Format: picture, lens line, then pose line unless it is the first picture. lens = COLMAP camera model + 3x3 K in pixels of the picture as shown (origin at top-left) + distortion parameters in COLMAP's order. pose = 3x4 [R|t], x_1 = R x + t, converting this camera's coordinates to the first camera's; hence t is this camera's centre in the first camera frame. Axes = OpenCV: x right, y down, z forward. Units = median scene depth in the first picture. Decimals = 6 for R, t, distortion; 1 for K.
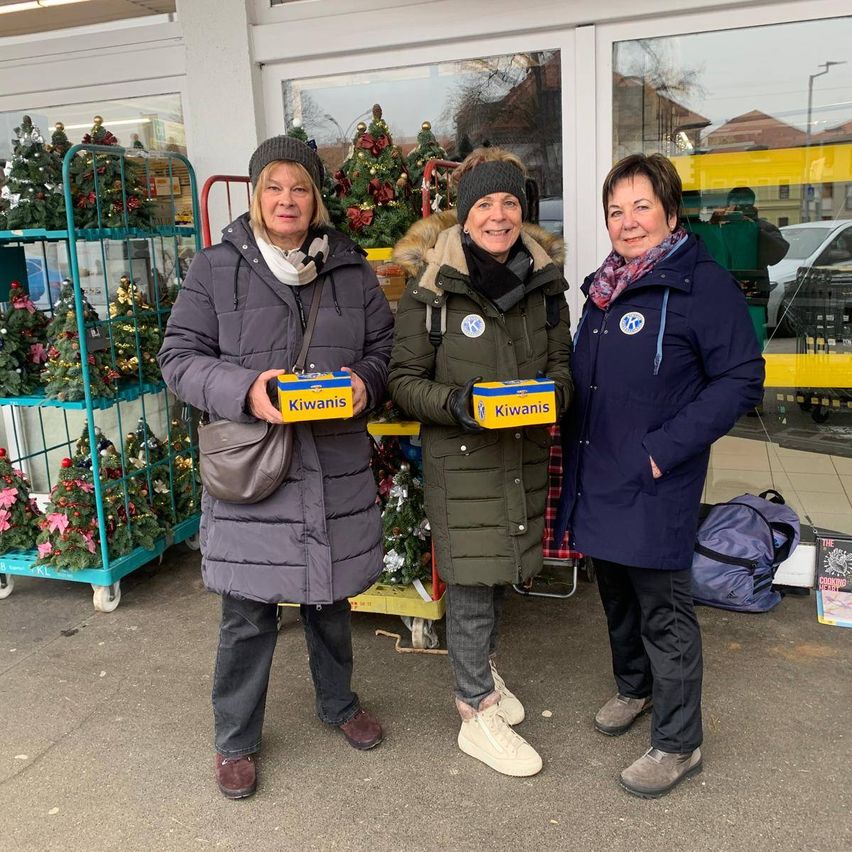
lens RADIAL K [[899.3, 0, 427.3], [0, 899.3, 423.0], [0, 0, 1]] dist [0.028893, 0.000000]
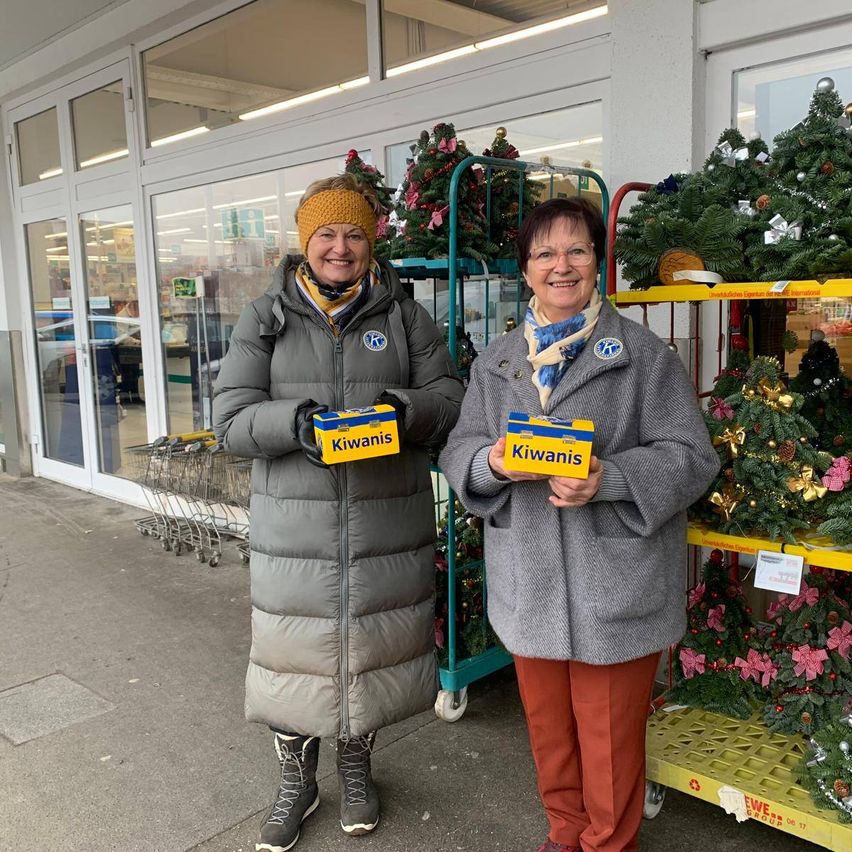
lens RADIAL K [[899.3, 0, 428.3], [0, 899.3, 425.7], [0, 0, 1]] dist [0.028893, 0.000000]
pose [[0.902806, 0.080626, -0.422422, -0.047878], [-0.106286, 0.993628, -0.037507, -0.024531], [0.416706, 0.078759, 0.905623, 0.232833]]
